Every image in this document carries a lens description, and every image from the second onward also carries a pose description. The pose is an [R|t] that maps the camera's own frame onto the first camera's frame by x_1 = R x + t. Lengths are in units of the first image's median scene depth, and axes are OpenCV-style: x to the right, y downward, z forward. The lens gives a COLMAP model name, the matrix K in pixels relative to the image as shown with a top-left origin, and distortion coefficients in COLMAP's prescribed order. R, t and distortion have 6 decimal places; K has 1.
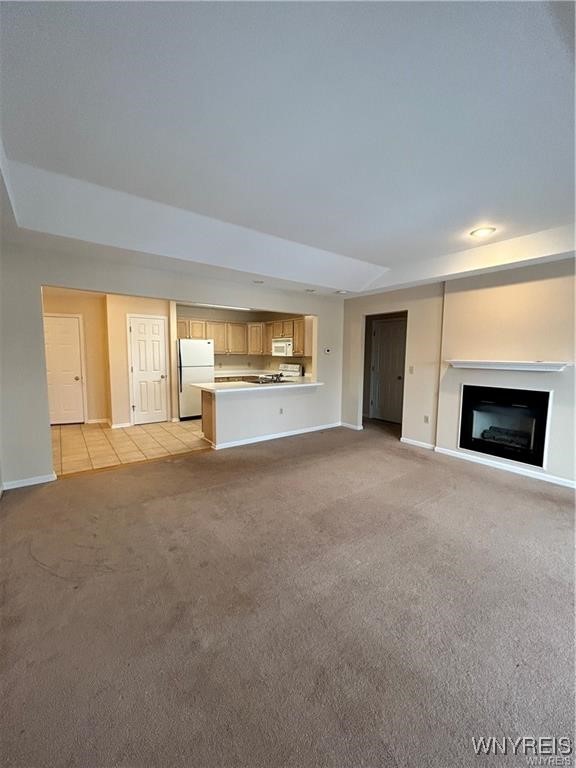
lens RADIAL K [[308.0, 0, 287.8], [0, 308.0, 381.1], [0, 0, 1]] dist [-0.001864, 0.001121]
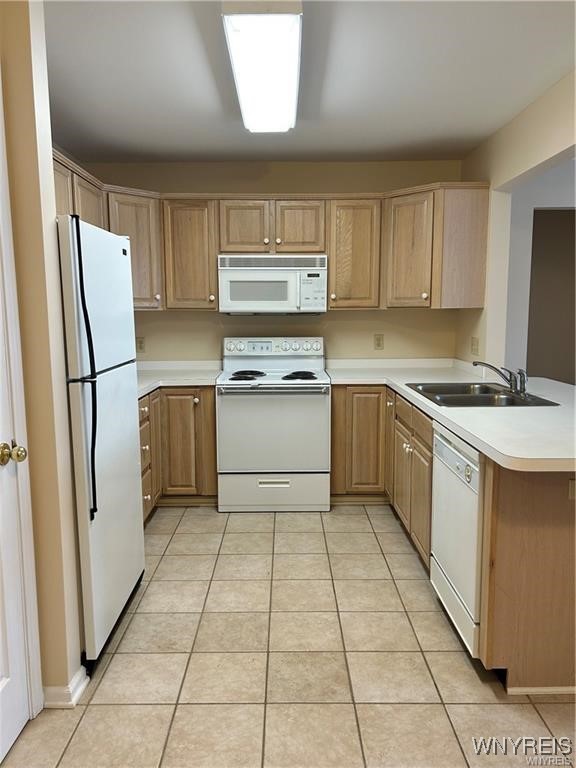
lens RADIAL K [[573.8, 0, 284.3], [0, 573.8, 385.8], [0, 0, 1]] dist [0.059749, -0.057722]
pose [[0.597964, -0.115808, 0.793113, -0.729878], [0.083019, 0.993134, 0.082423, -0.080388], [-0.797212, 0.016557, 0.603472, 0.963751]]
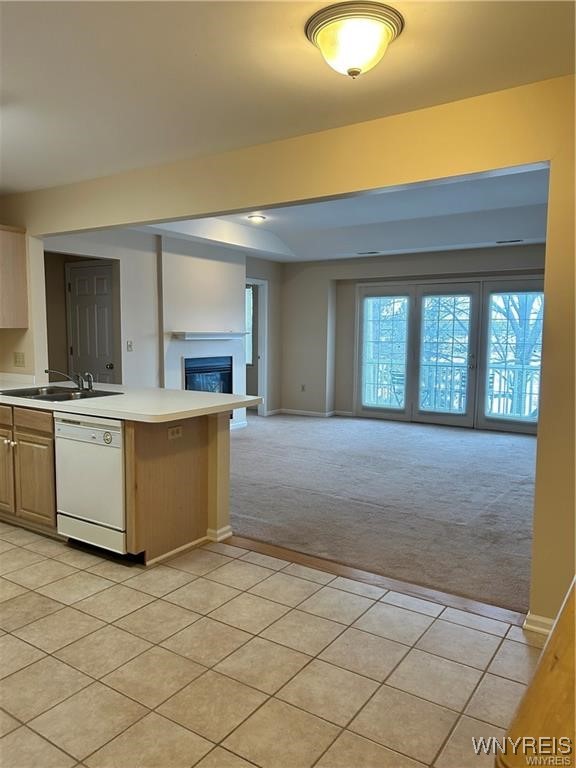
lens RADIAL K [[573.8, 0, 284.9], [0, 573.8, 383.0], [0, 0, 1]] dist [0.059749, -0.057722]
pose [[-0.327262, -0.099001, 0.939733, -1.017062], [0.074672, 0.988677, 0.130161, -0.103059], [-0.941979, 0.112768, -0.316164, 1.141073]]
